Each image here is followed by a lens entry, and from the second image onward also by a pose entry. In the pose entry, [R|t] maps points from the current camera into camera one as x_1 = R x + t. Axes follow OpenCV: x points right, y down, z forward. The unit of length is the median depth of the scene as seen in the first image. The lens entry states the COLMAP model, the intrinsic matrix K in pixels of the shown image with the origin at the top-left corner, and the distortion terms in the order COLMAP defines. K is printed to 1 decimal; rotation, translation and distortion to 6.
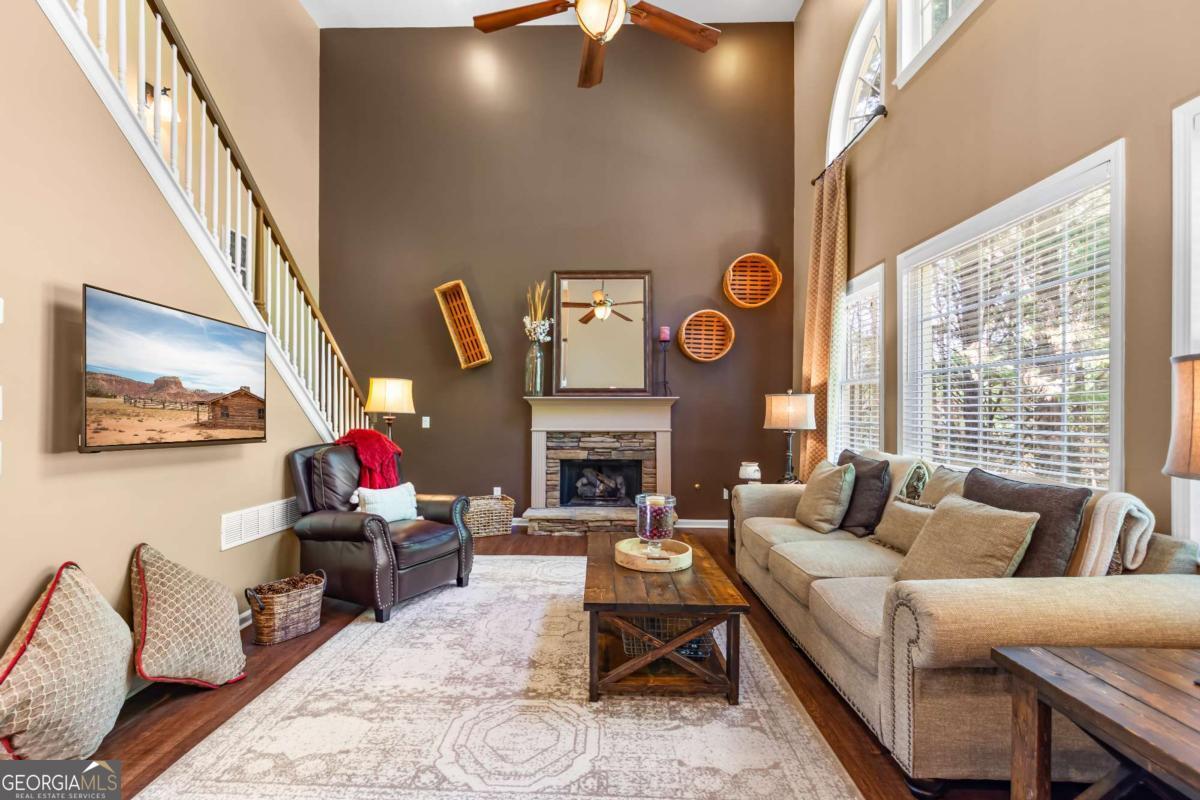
lens RADIAL K [[545.7, 0, 598.9], [0, 545.7, 410.0], [0, 0, 1]] dist [0.000420, -0.000005]
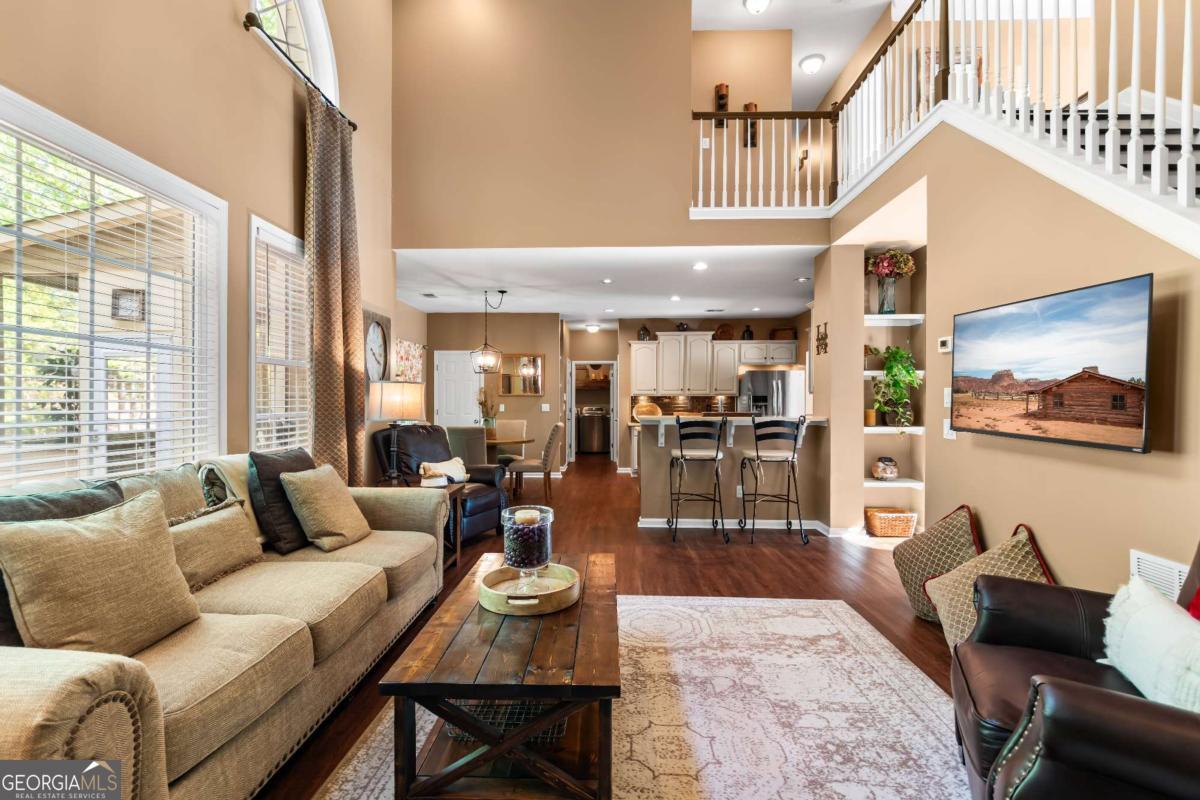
lens RADIAL K [[545.7, 0, 598.9], [0, 545.7, 410.0], [0, 0, 1]] dist [0.000420, -0.000005]
pose [[-0.999661, -0.006059, 0.025334, -0.012672], [-0.006027, 0.999981, 0.001338, 0.013946], [-0.025341, 0.001184, -0.999678, 1.373559]]
